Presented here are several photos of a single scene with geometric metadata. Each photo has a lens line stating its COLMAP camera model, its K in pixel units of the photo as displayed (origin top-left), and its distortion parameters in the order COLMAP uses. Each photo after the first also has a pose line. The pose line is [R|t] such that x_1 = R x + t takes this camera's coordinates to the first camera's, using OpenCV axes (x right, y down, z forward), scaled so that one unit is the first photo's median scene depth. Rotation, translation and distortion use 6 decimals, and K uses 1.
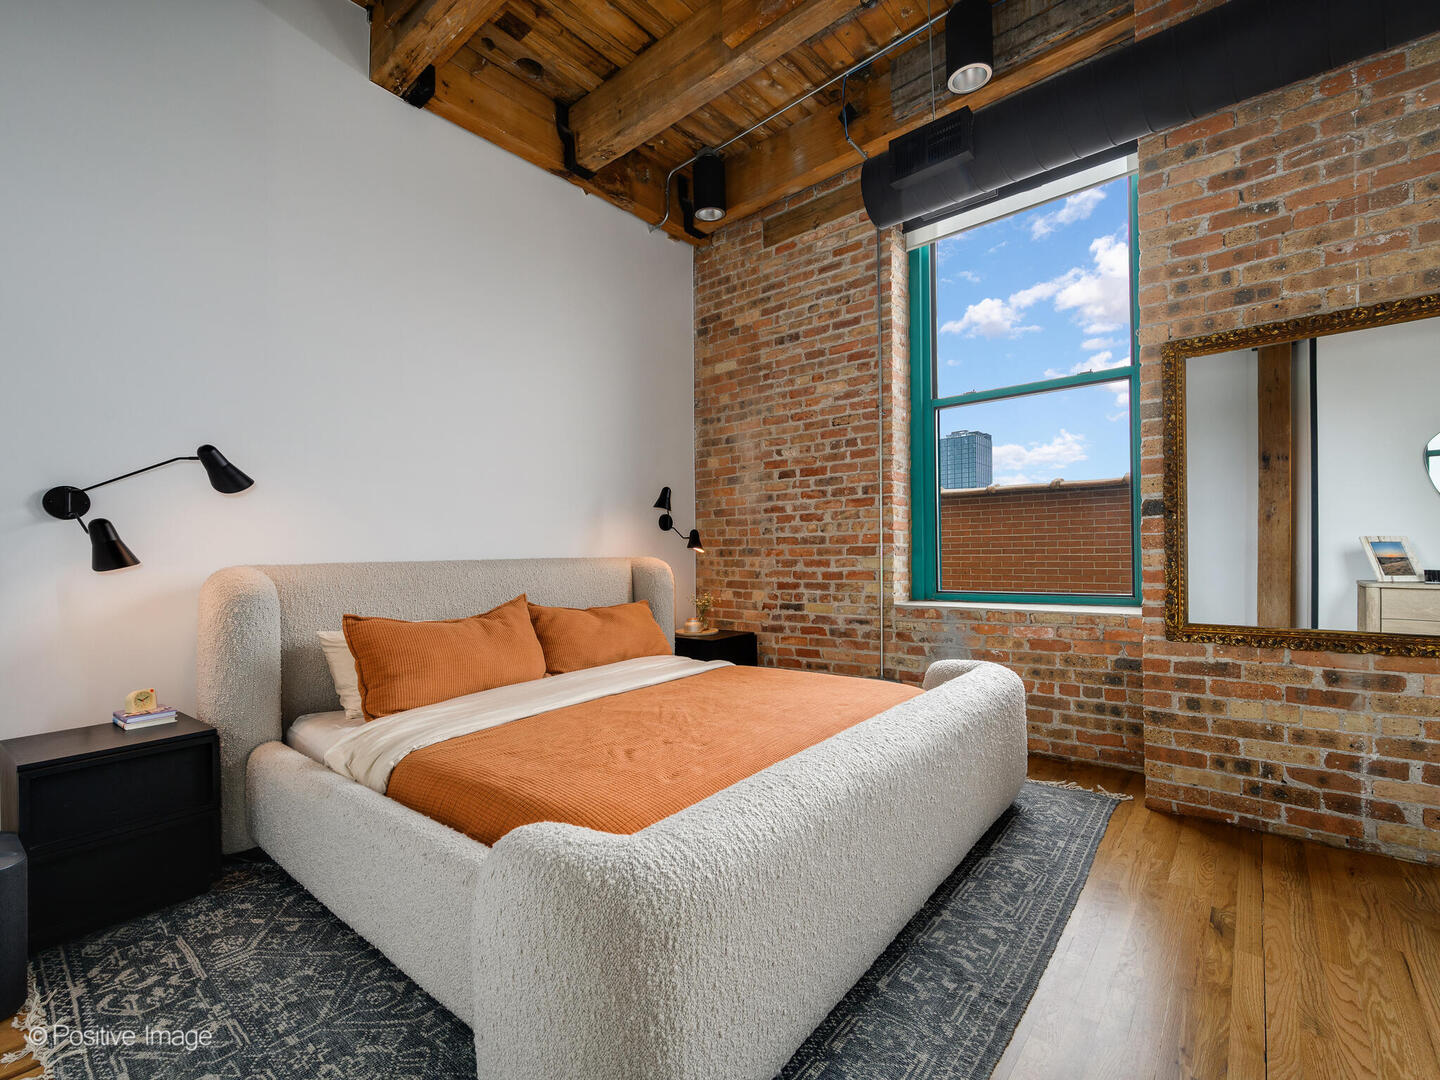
lens RADIAL K [[643.9, 0, 734.7], [0, 643.9, 545.2], [0, 0, 1]] dist [0.002932, -0.000353]
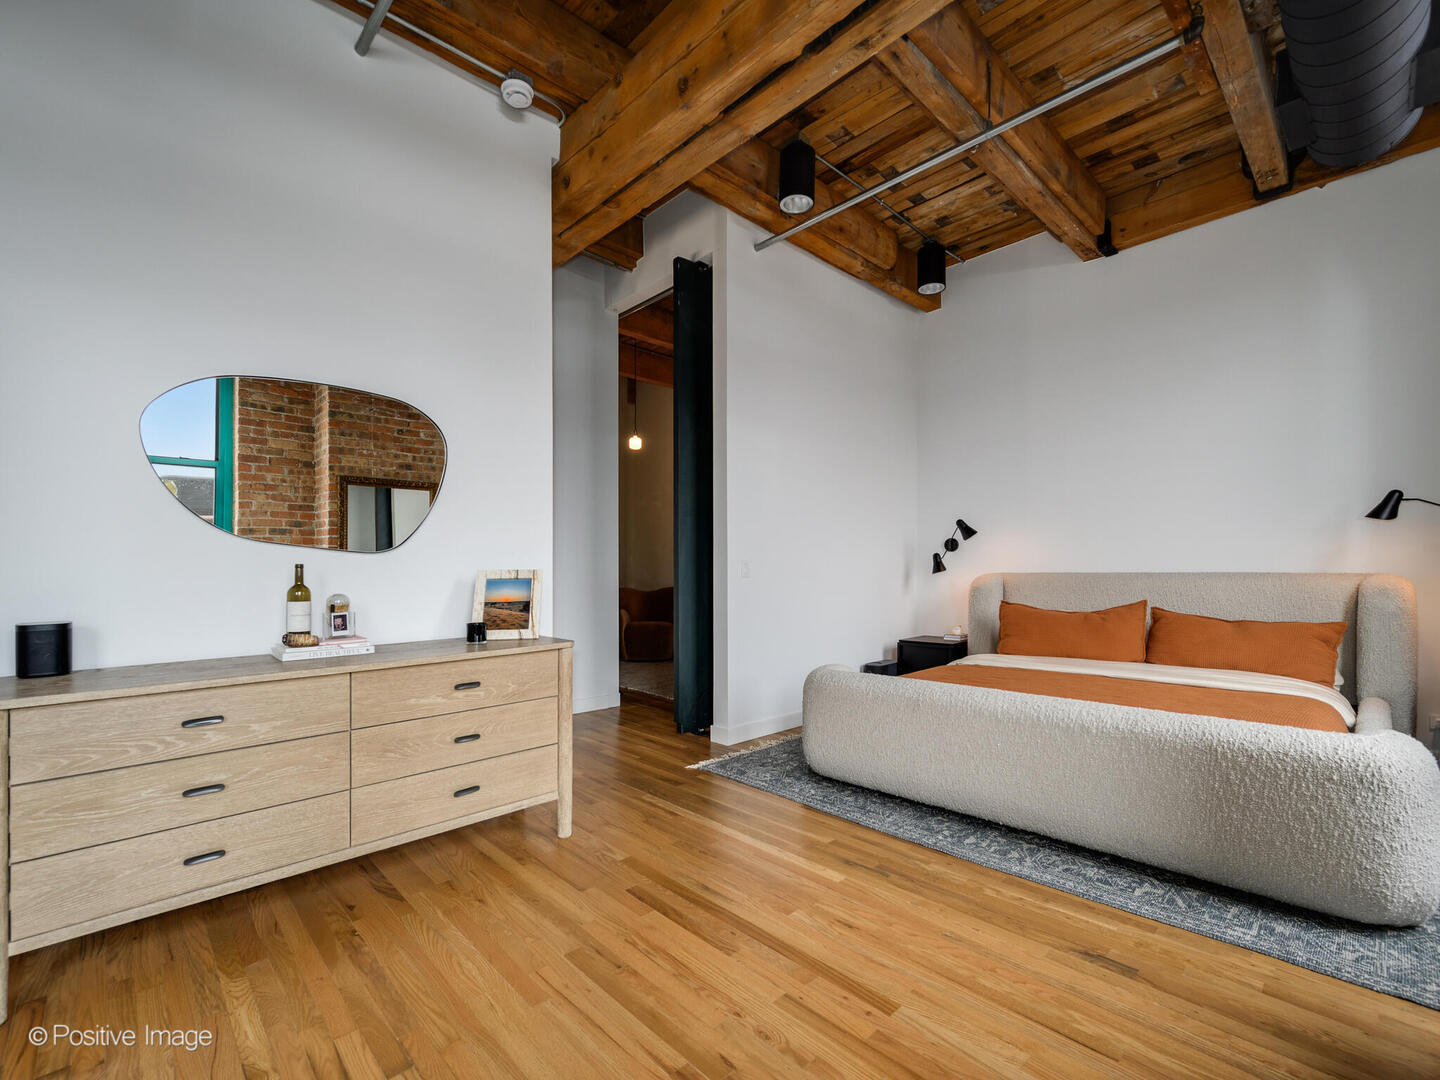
lens RADIAL K [[643.9, 0, 730.4], [0, 643.9, 551.5], [0, 0, 1]] dist [0.002932, -0.000353]
pose [[-0.110505, -0.002961, -0.993871, 0.928571], [0.020962, 0.999766, -0.005310, -0.028243], [0.993654, -0.021420, -0.110418, 0.283536]]
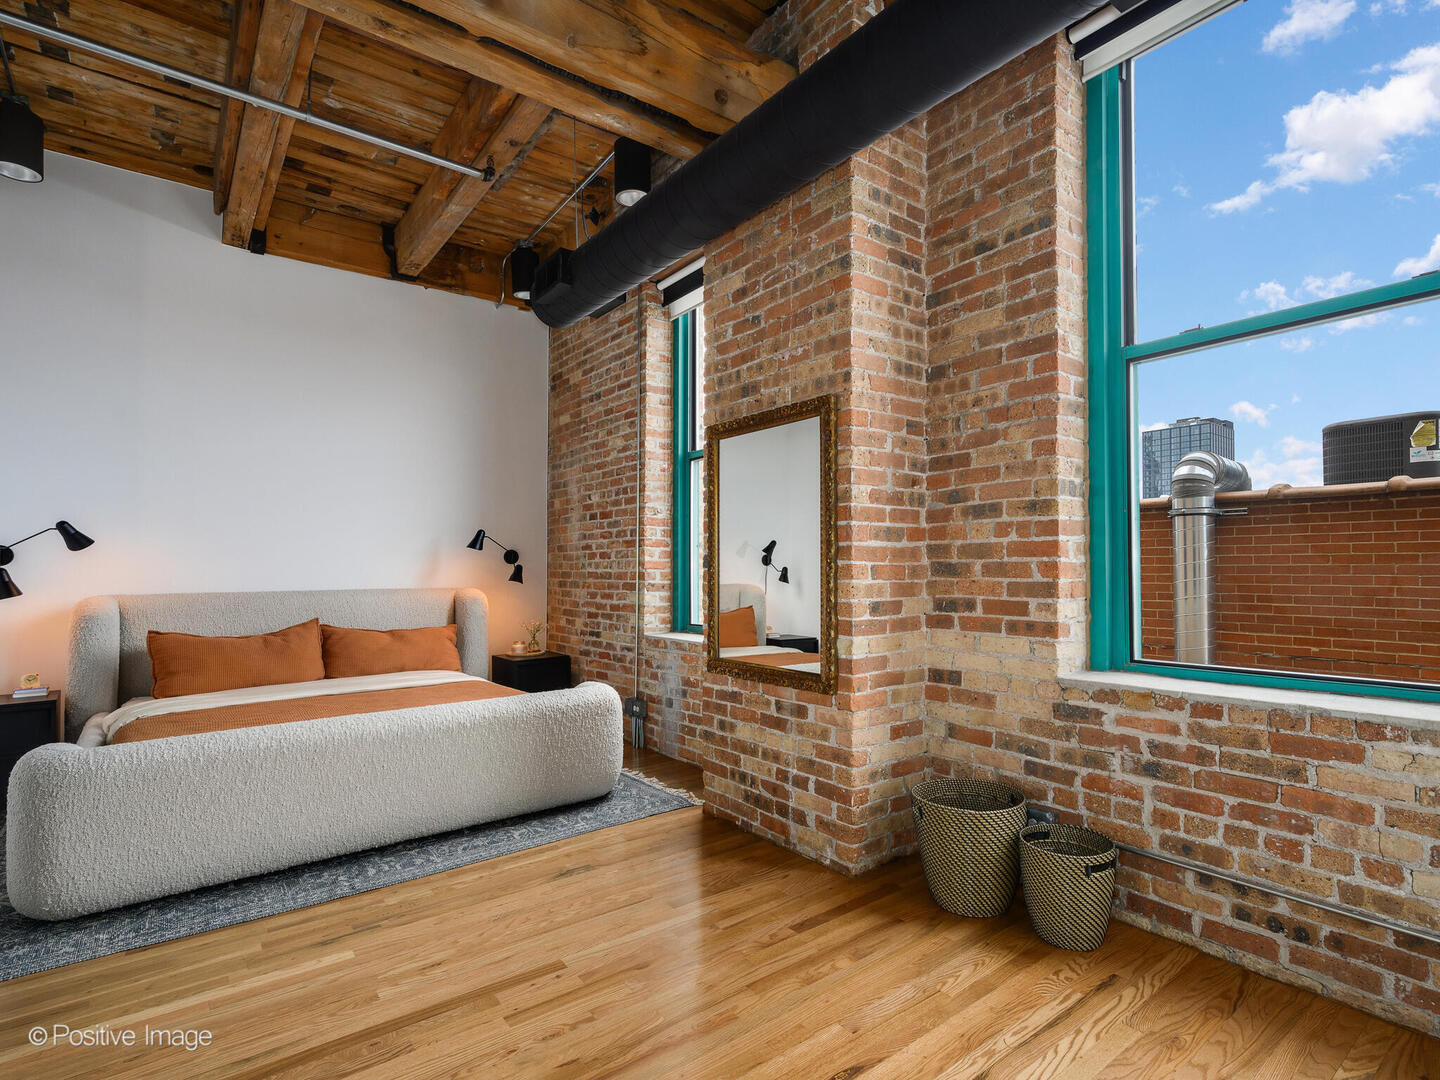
lens RADIAL K [[729.6, 0, 728.2], [0, 729.6, 548.6], [0, 0, 1]] dist [0.004500, 0.001137]
pose [[0.974634, 0.005165, -0.223747, 0.731010], [-0.008427, 0.999872, -0.013627, -0.046838], [0.223648, 0.015166, 0.974552, -0.239010]]
